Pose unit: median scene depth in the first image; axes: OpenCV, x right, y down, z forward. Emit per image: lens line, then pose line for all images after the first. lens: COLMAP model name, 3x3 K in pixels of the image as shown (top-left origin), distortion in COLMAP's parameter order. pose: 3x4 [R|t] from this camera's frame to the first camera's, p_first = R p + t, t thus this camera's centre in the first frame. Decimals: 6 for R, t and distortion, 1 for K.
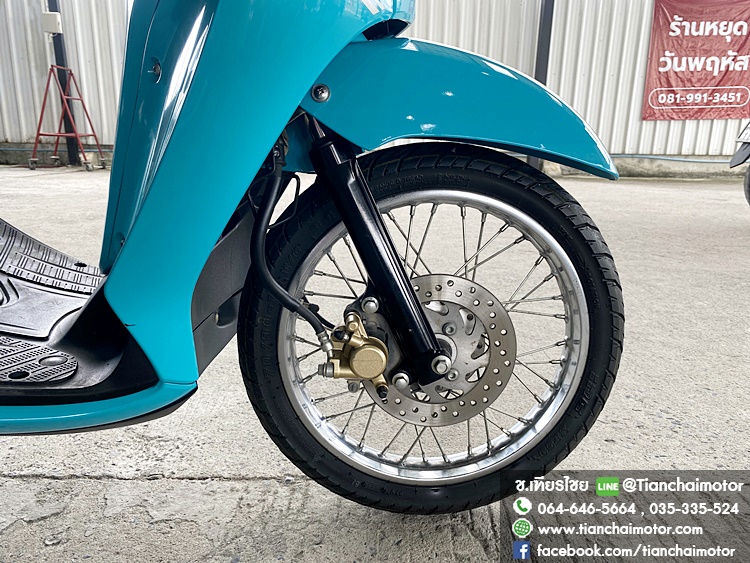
lens RADIAL K [[571.8, 0, 373.0], [0, 571.8, 280.8], [0, 0, 1]] dist [0.005280, -0.010003]
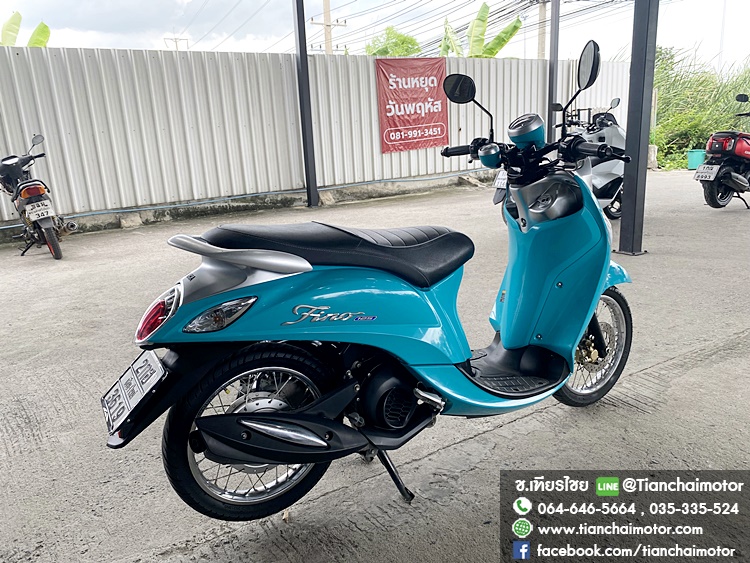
lens RADIAL K [[566.3, 0, 375.0], [0, 566.3, 281.5], [0, 0, 1]] dist [0.003022, -0.056764]
pose [[0.863654, -0.187636, 0.467862, -0.197927], [0.193336, 0.980460, 0.036323, -0.049346], [-0.465535, 0.059085, 0.883055, -0.101500]]
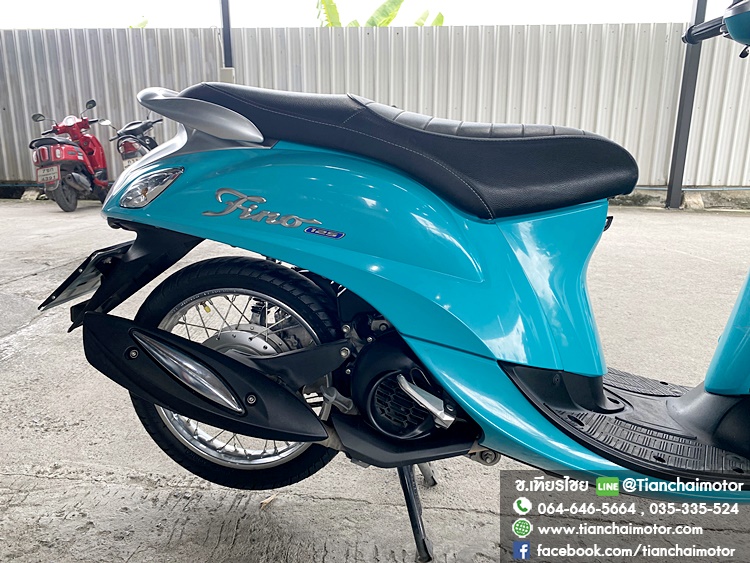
lens RADIAL K [[568.4, 0, 374.2], [0, 568.4, 285.9], [0, 0, 1]] dist [-0.001444, 0.000194]
pose [[0.990011, 0.017080, -0.139951, -0.098506], [-0.020023, 0.999606, -0.019650, -0.020972], [0.139560, 0.022256, 0.989963, -0.051069]]
